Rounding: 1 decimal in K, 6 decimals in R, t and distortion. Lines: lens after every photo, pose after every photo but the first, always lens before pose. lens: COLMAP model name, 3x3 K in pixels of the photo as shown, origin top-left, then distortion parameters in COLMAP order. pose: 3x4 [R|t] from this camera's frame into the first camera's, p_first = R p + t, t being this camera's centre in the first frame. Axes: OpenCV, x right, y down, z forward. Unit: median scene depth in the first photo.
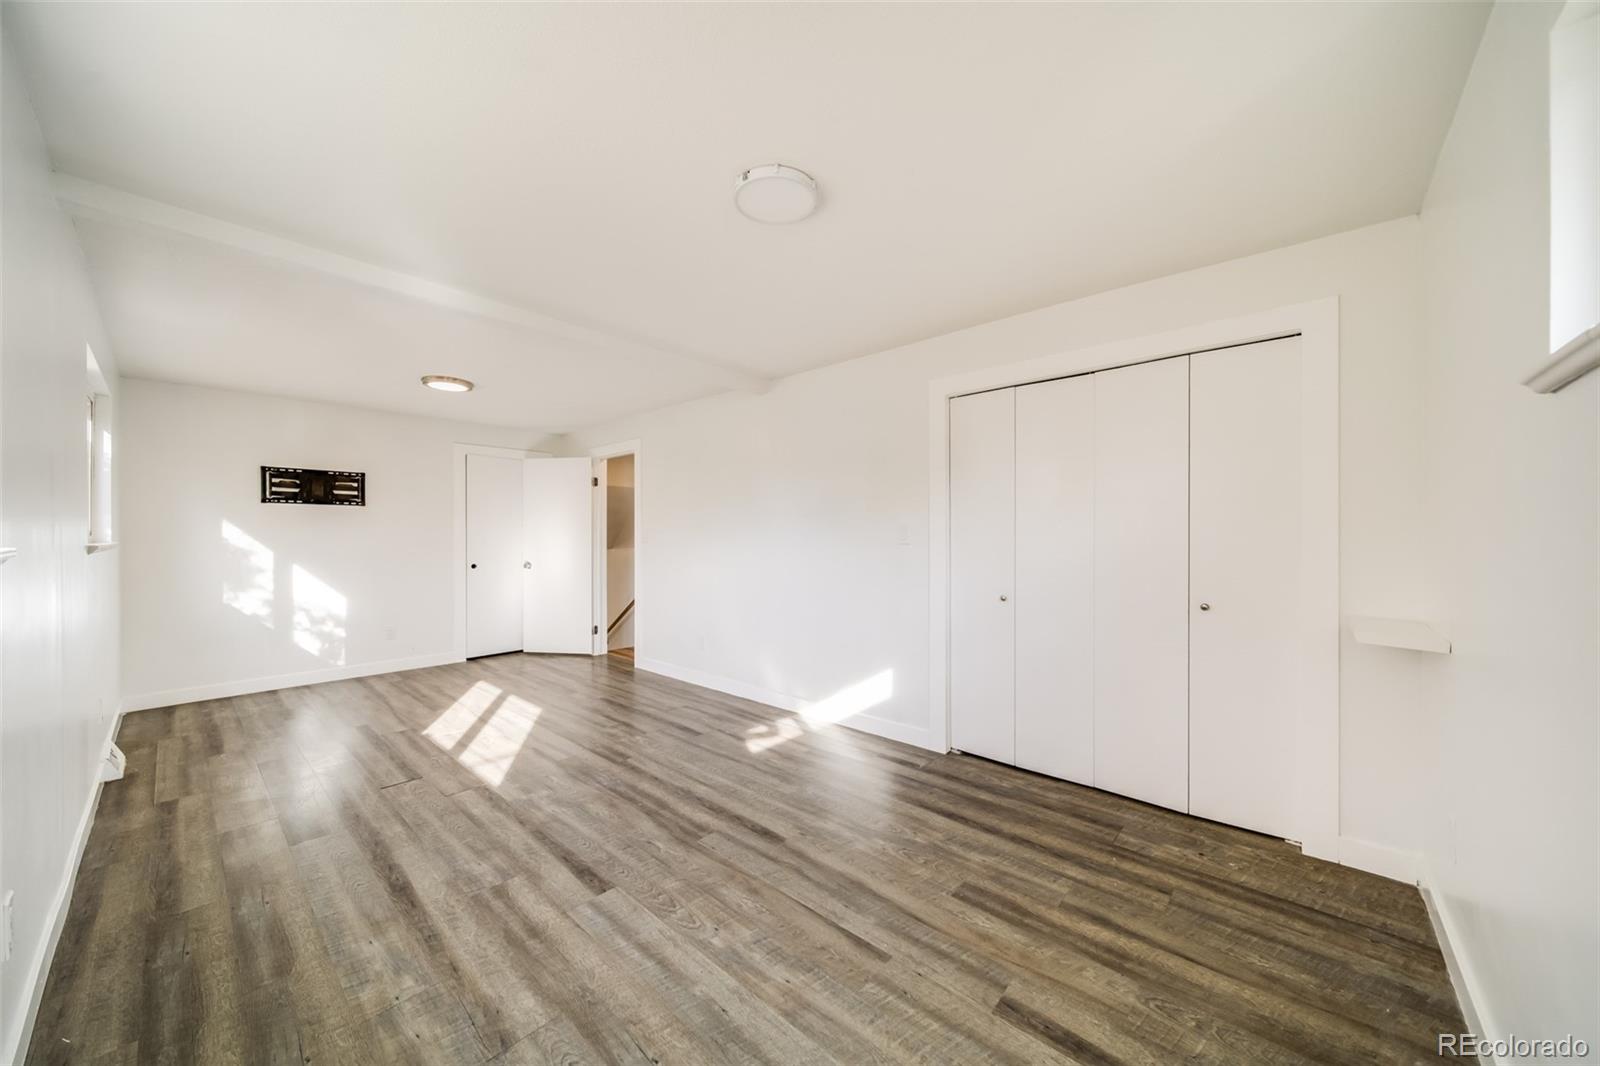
lens RADIAL K [[568.6, 0, 790.8], [0, 568.6, 531.7], [0, 0, 1]] dist [-0.007711, -0.000017]
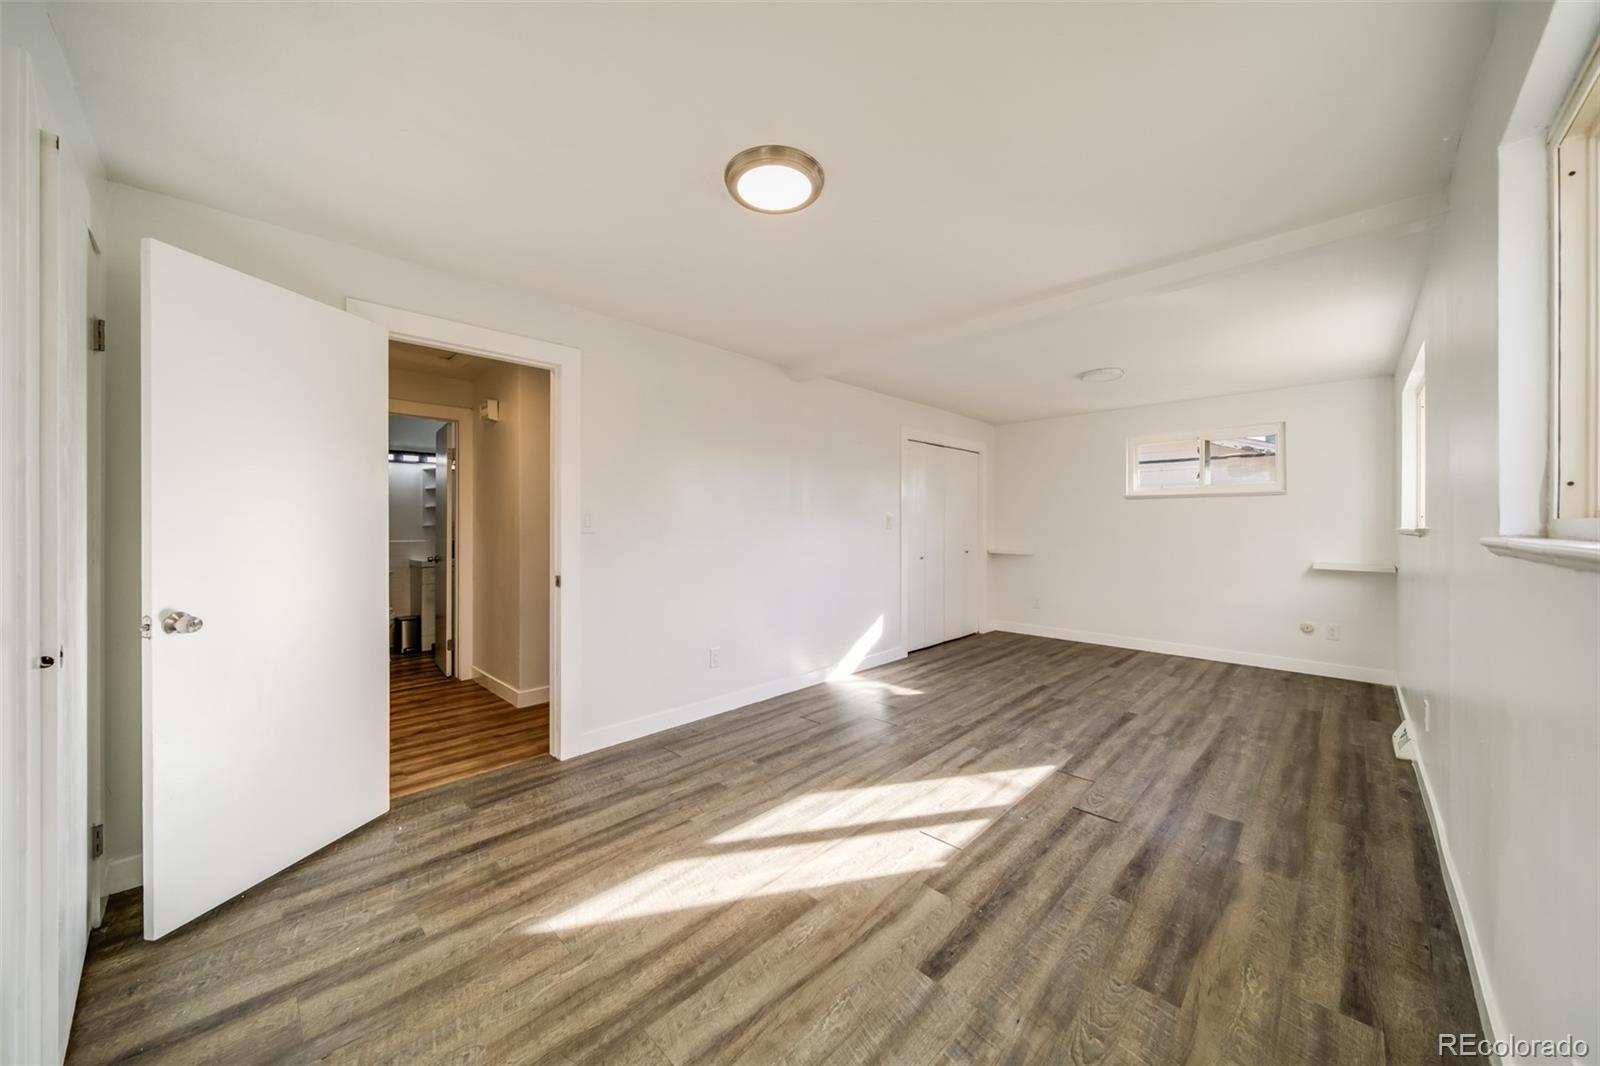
lens RADIAL K [[568.6, 0, 793.6], [0, 568.6, 530.8], [0, 0, 1]] dist [-0.007711, -0.000017]
pose [[0.037079, -0.012785, 0.999231, -1.583096], [-0.006481, 0.999894, 0.013033, 0.007179], [-0.999291, -0.006959, 0.036992, 1.454064]]
